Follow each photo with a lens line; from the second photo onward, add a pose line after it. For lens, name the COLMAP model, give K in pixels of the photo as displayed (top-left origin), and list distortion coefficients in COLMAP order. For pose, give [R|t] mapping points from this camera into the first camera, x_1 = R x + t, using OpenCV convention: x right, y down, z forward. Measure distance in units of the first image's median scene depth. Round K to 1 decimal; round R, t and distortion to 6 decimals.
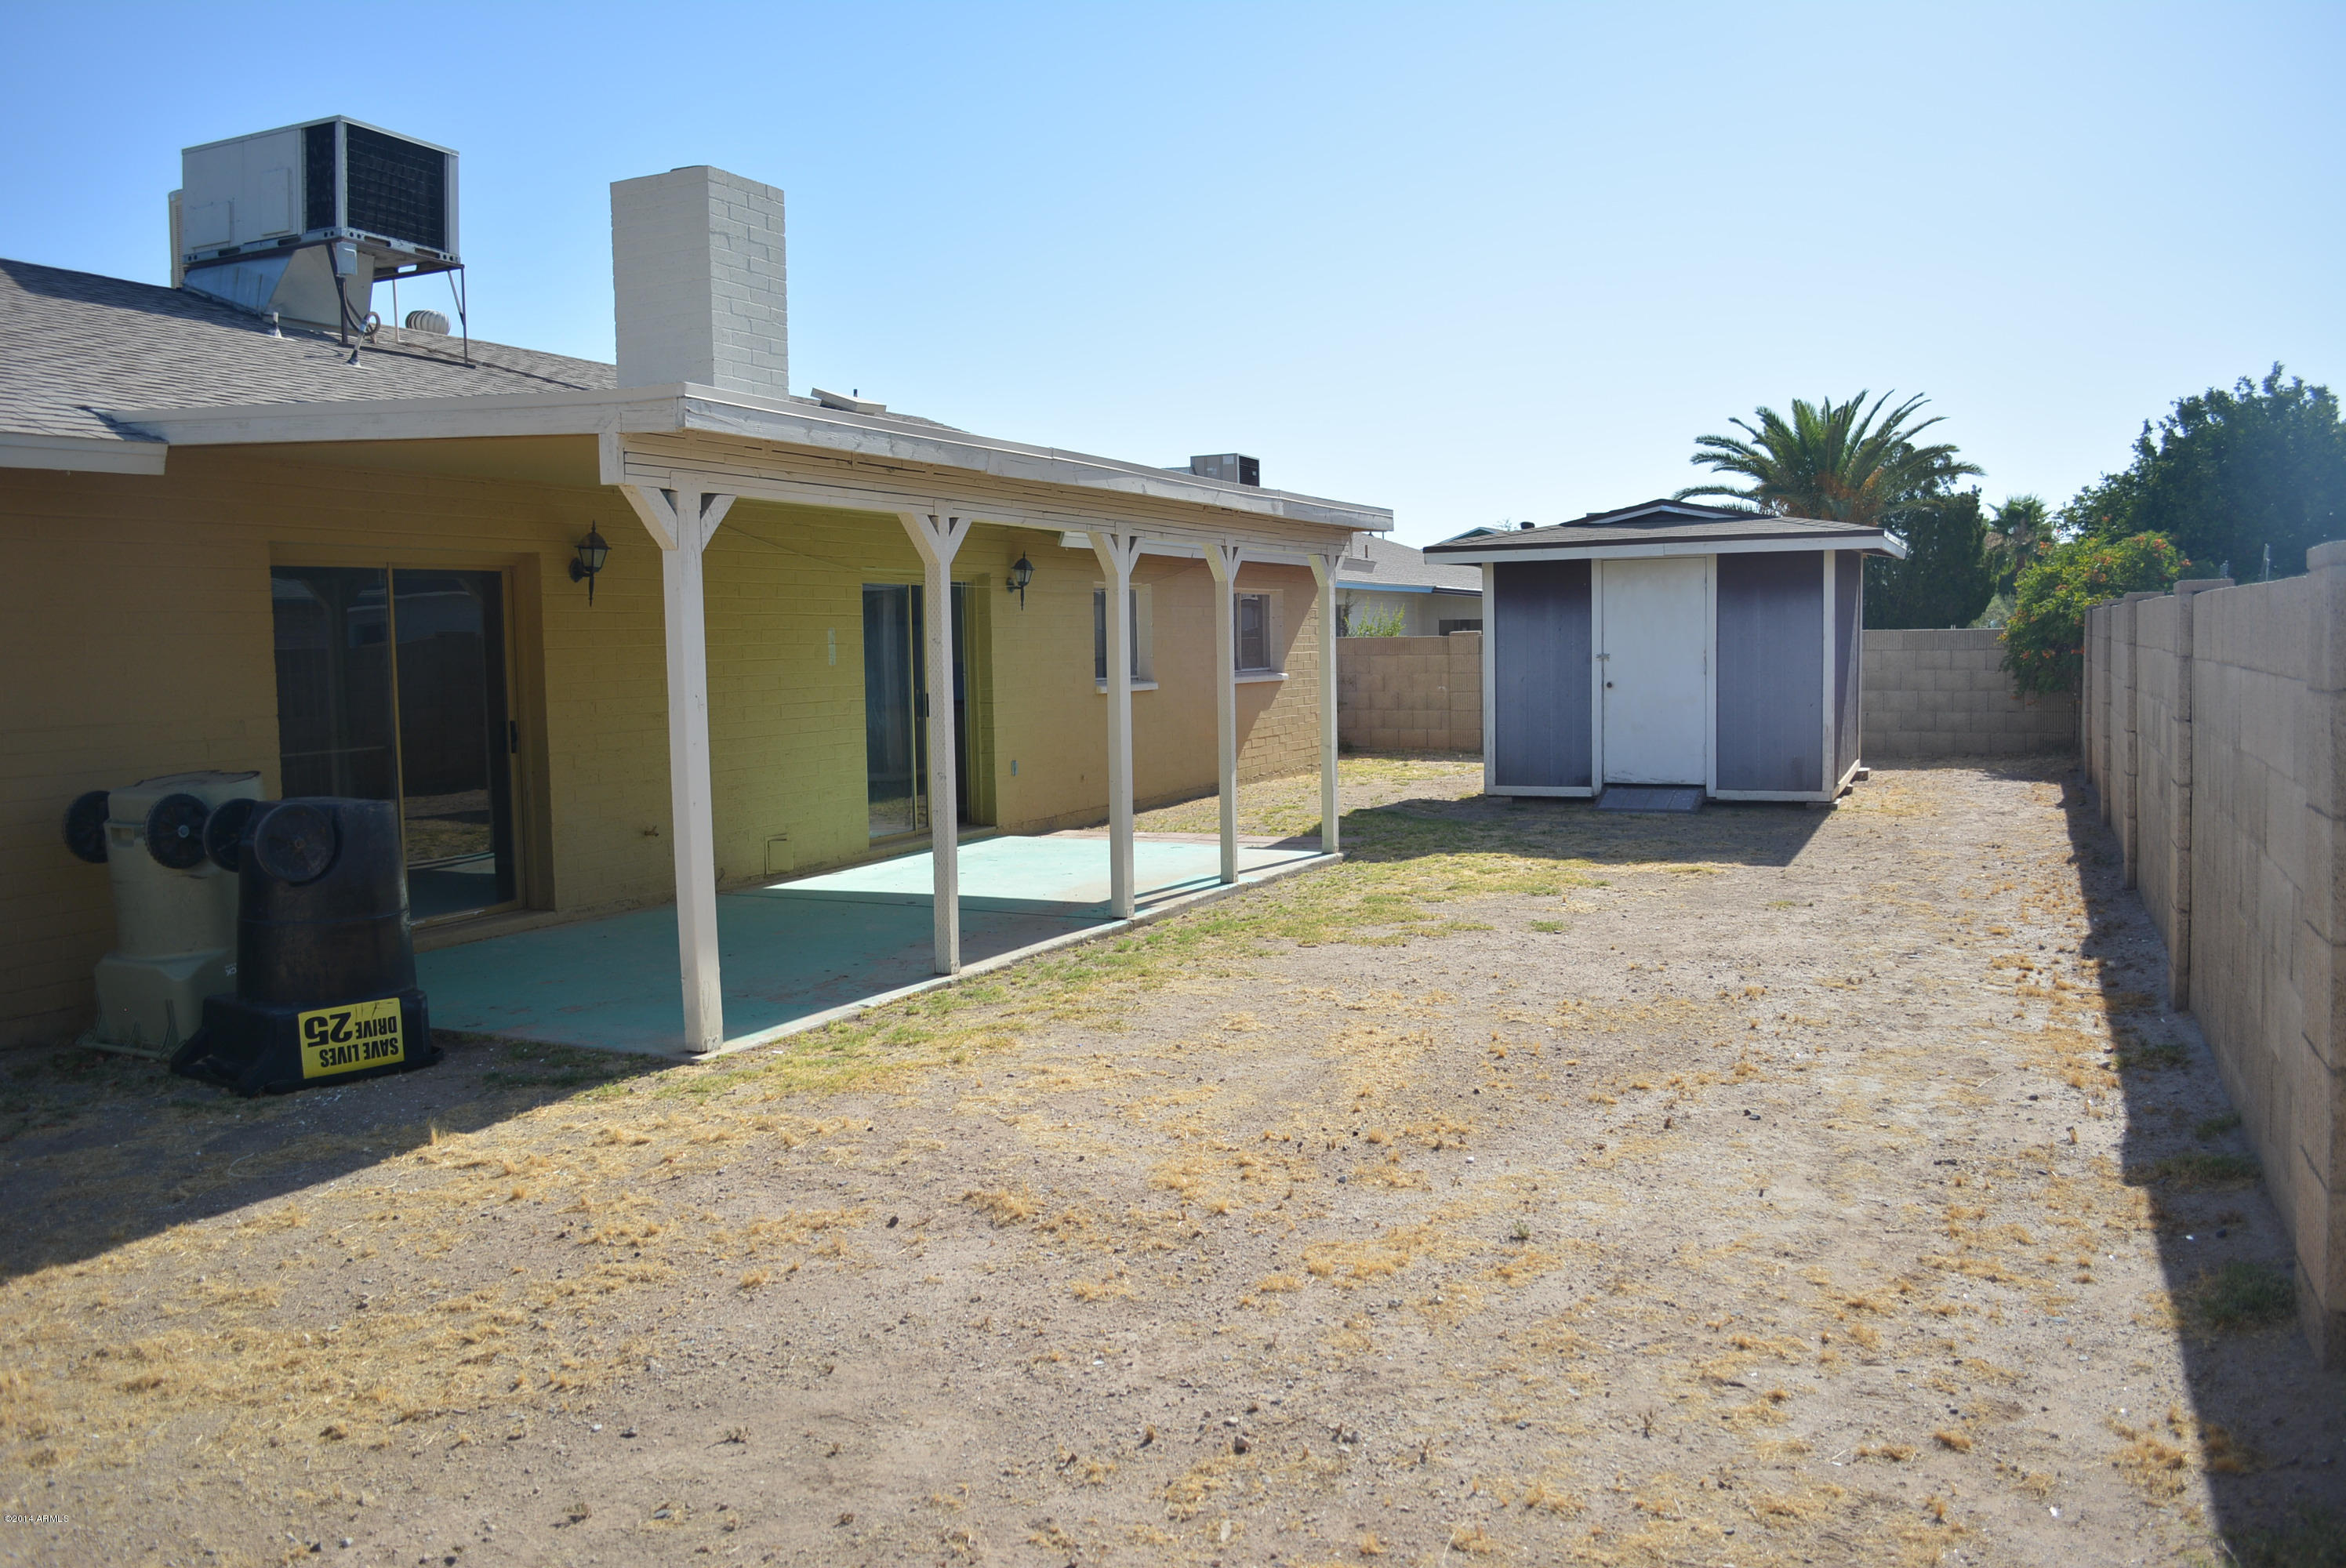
lens RADIAL K [[1857.8, 0, 1156.5], [0, 1857.8, 778.6], [0, 0, 1]] dist [-0.080307, 0.011270]
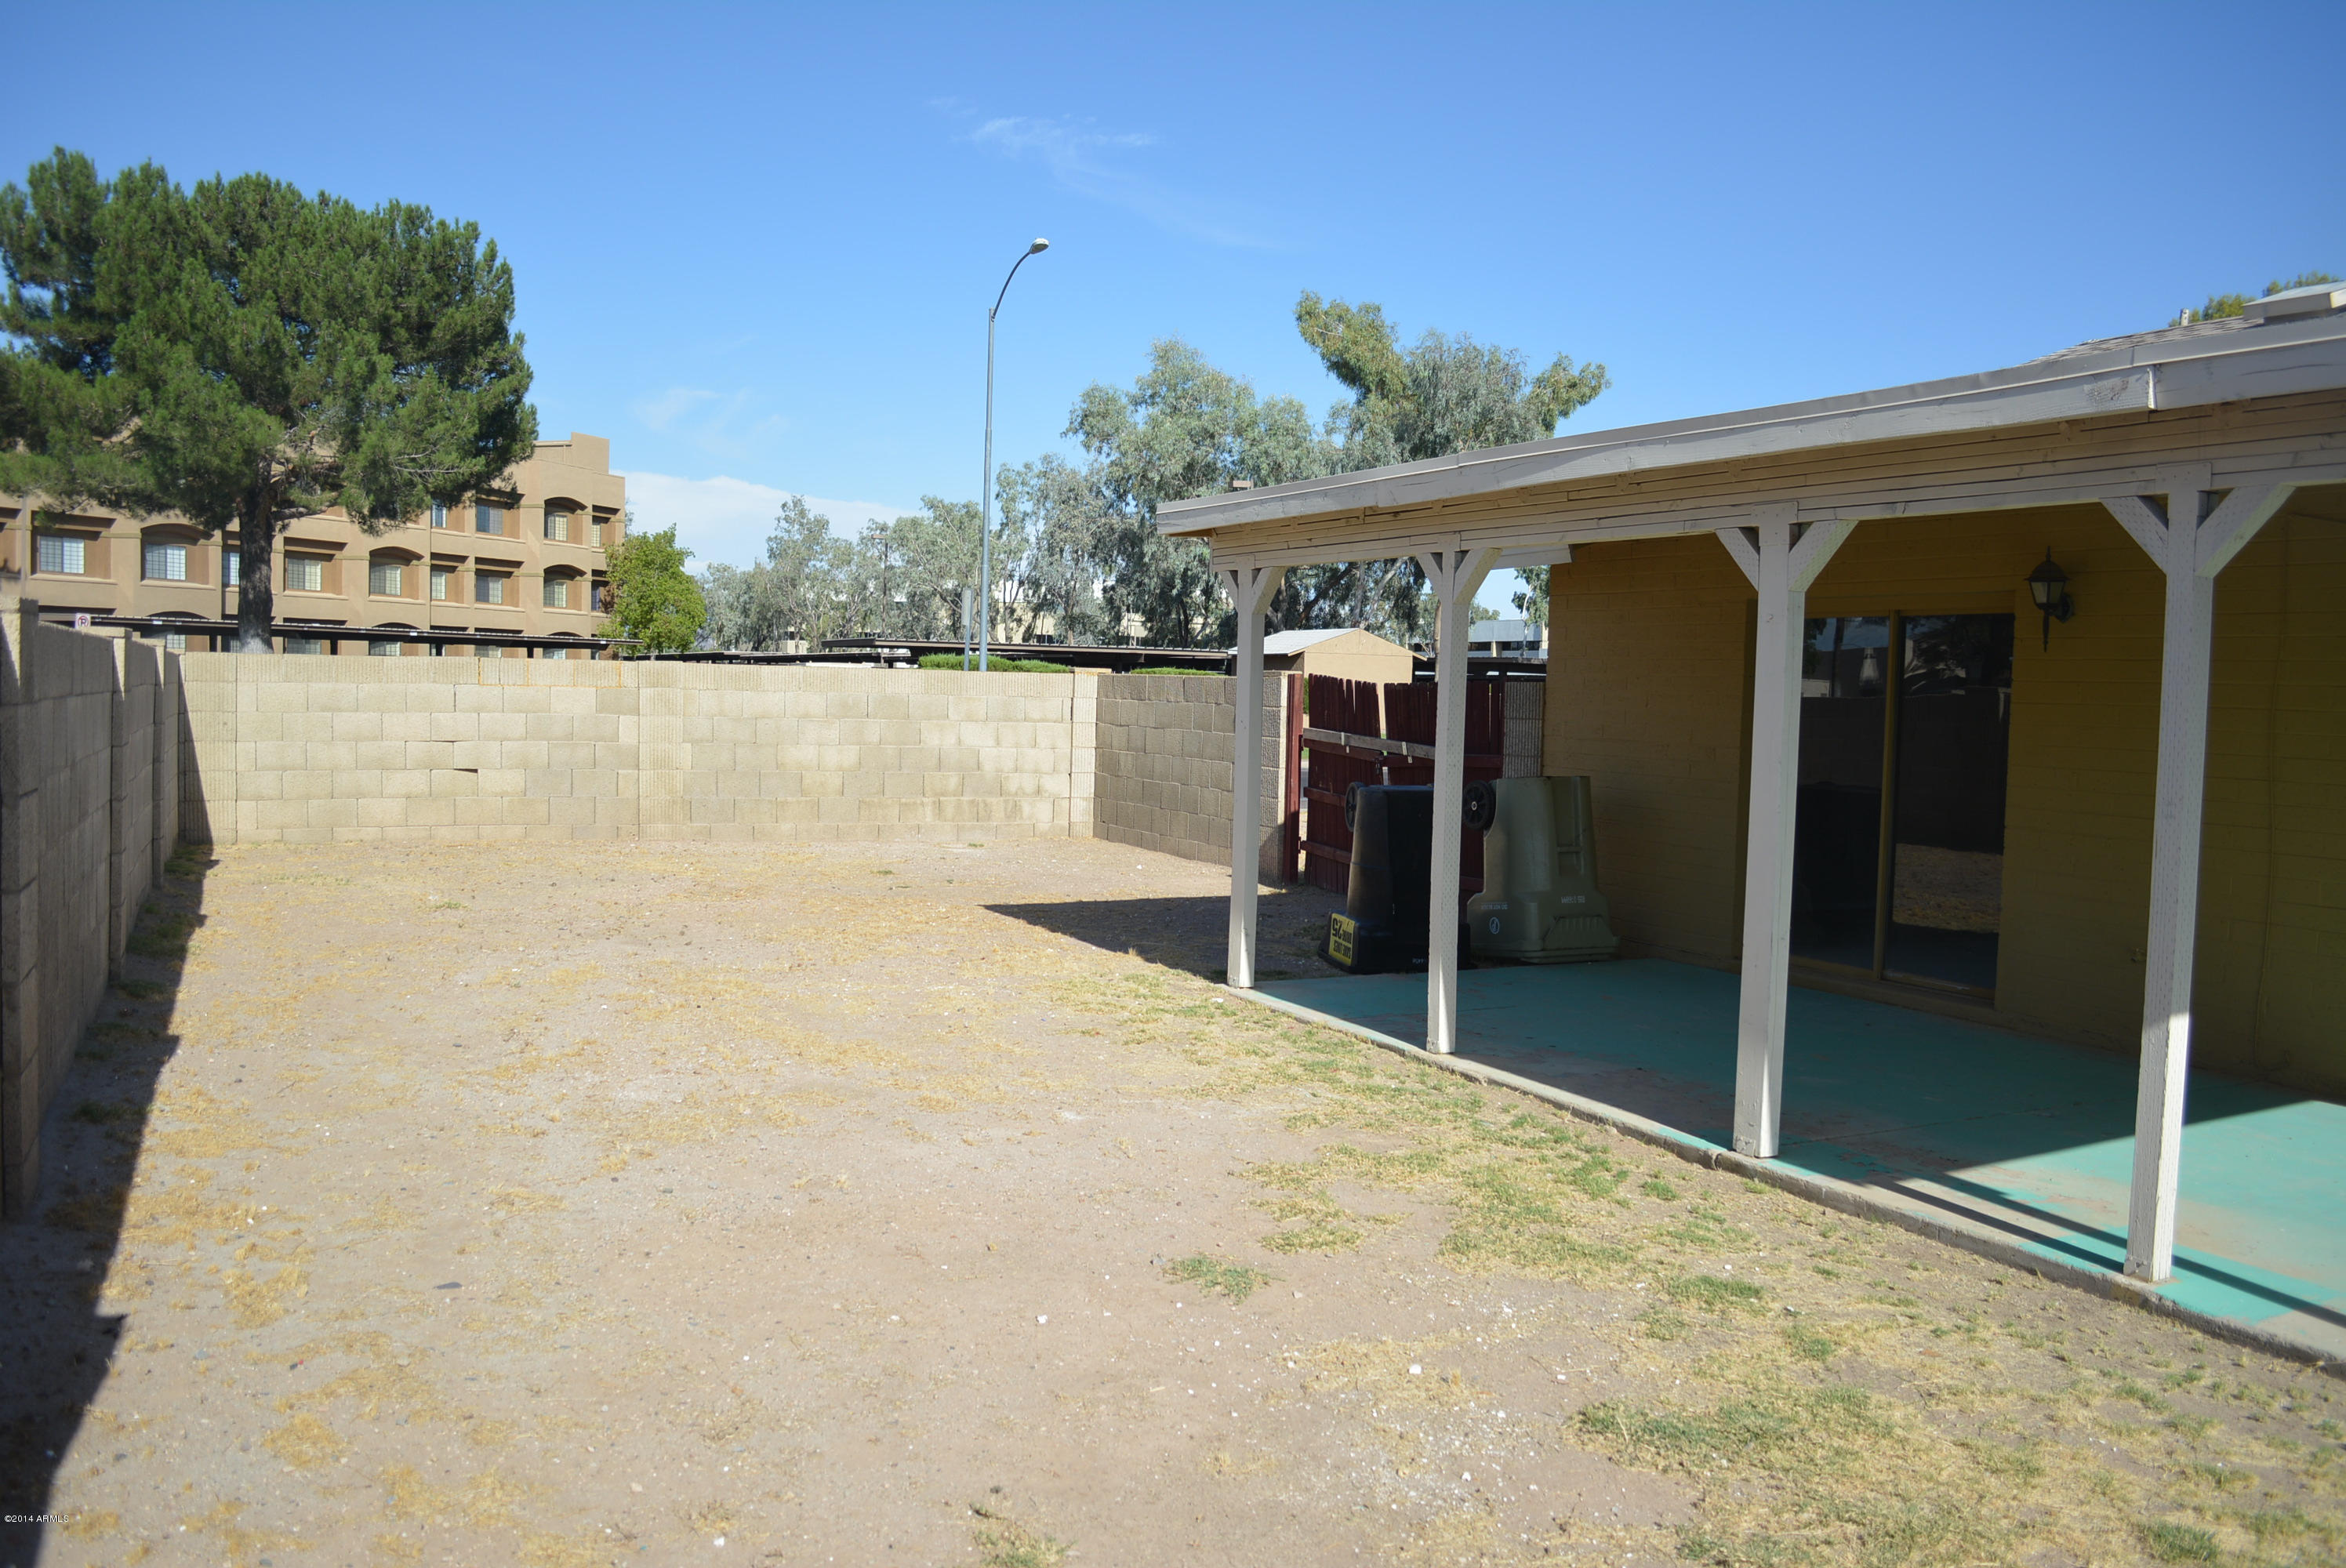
lens RADIAL K [[1857.8, 0, 1168.7], [0, 1857.8, 783.5], [0, 0, 1]] dist [-0.080307, 0.011270]
pose [[-0.628218, 0.039598, -0.777029, 0.710039], [-0.075925, 0.990817, 0.111877, -0.123860], [0.774324, 0.129279, -0.619443, 1.521692]]
